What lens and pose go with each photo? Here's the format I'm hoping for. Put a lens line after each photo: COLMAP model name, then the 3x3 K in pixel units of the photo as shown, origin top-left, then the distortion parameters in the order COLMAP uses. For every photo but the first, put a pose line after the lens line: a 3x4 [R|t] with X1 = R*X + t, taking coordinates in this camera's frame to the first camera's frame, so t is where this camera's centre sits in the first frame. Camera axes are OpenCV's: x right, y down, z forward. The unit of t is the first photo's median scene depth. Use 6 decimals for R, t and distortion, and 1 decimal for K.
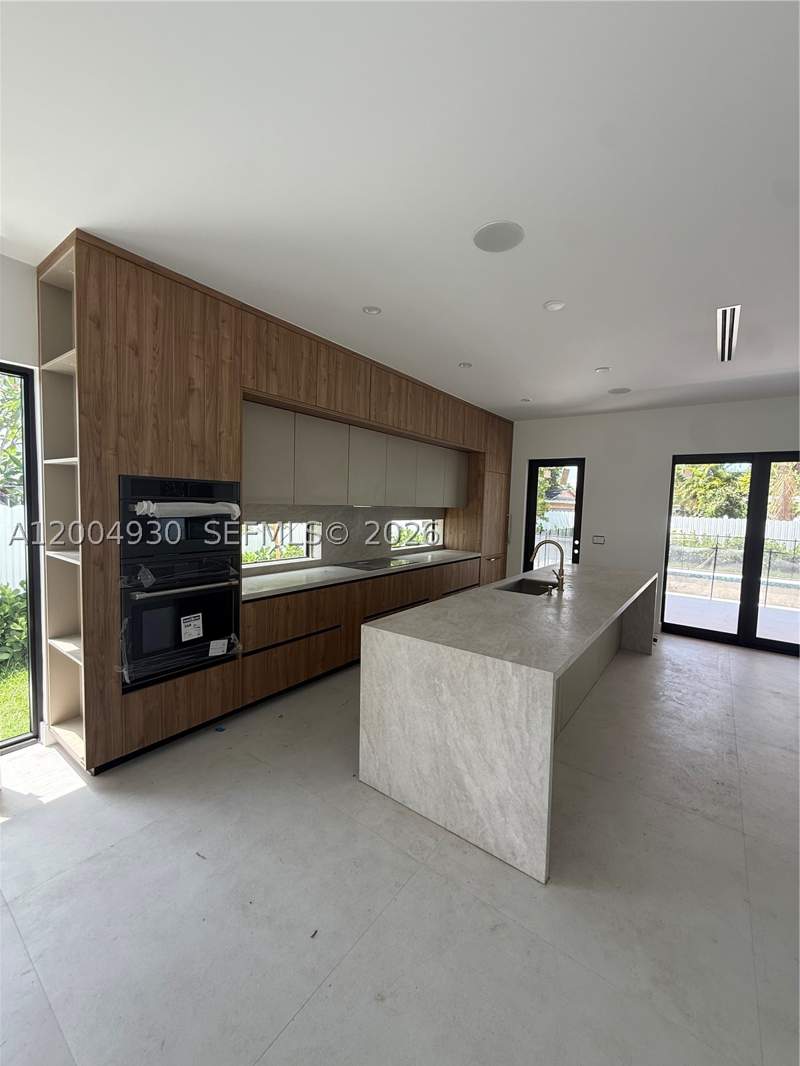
lens RADIAL K [[428.8, 0, 403.5], [0, 428.8, 532.1], [0, 0, 1]] dist [-0.001734, -0.000018]
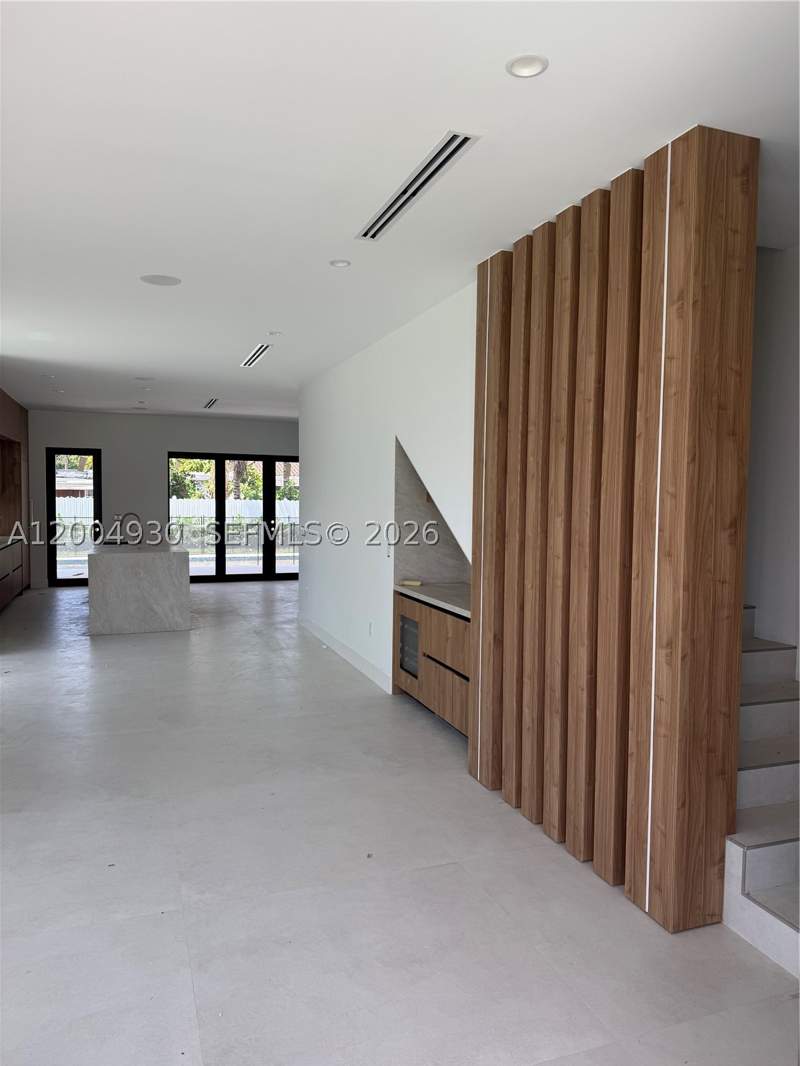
lens RADIAL K [[745.1, 0, 402.2], [0, 745.1, 533.6], [0, 0, 1]] dist [0.050411, -0.001540]
pose [[0.558985, -0.066243, 0.826528, -0.912489], [0.062096, 0.997349, 0.037937, 0.033856], [-0.826849, 0.030118, 0.561616, -0.913599]]
